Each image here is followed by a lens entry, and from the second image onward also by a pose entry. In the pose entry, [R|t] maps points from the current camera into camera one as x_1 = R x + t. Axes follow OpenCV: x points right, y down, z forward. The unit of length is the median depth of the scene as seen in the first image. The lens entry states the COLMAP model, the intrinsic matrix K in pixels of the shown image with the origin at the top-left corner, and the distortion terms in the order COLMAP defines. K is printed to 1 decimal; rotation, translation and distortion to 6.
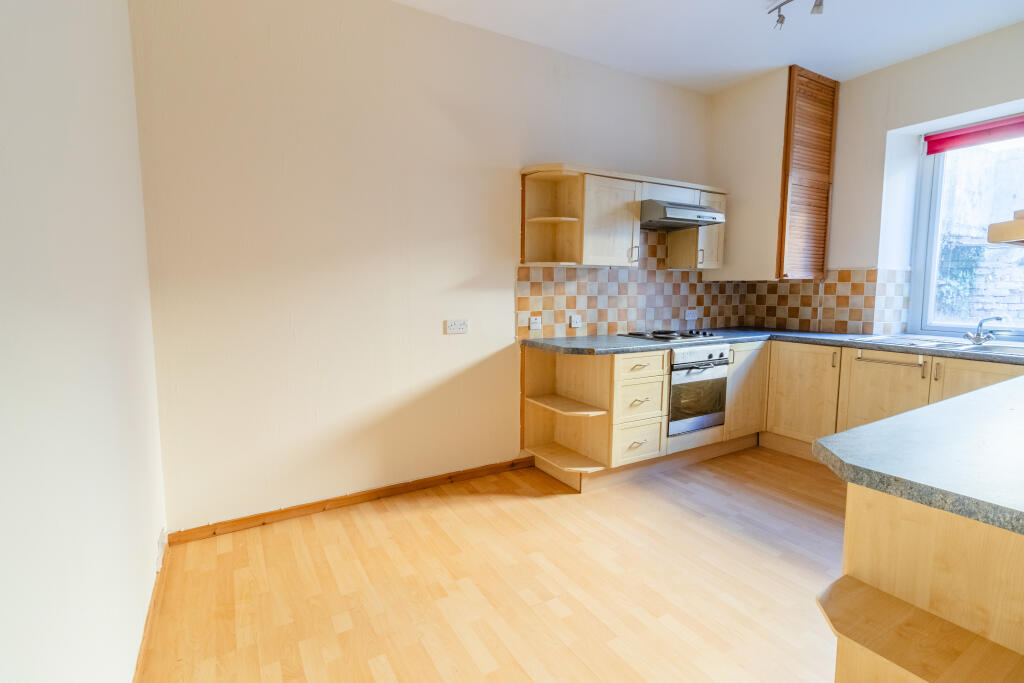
lens RADIAL K [[482.1, 0, 504.5], [0, 482.1, 334.9], [0, 0, 1]] dist [-0.001551, -0.000597]
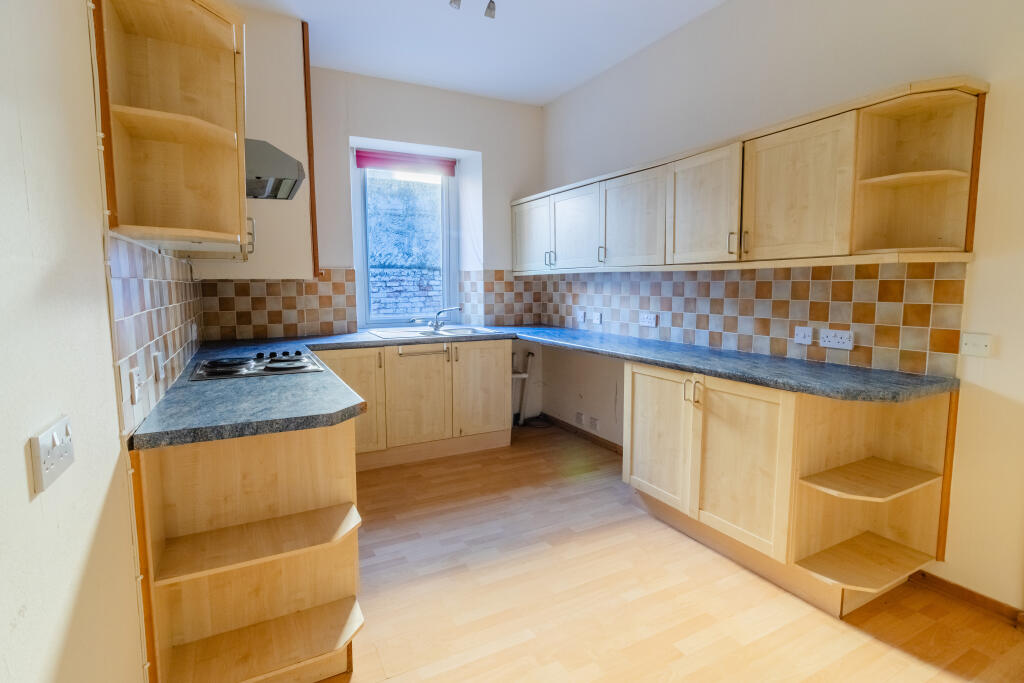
lens RADIAL K [[501.3, 0, 510.6], [0, 501.3, 332.3], [0, 0, 1]] dist [0.000796, -0.000103]
pose [[0.044786, -0.101381, 0.993839, -0.294985], [0.104672, 0.989838, 0.096256, -0.070549], [-0.993498, 0.099716, 0.054943, 0.619597]]
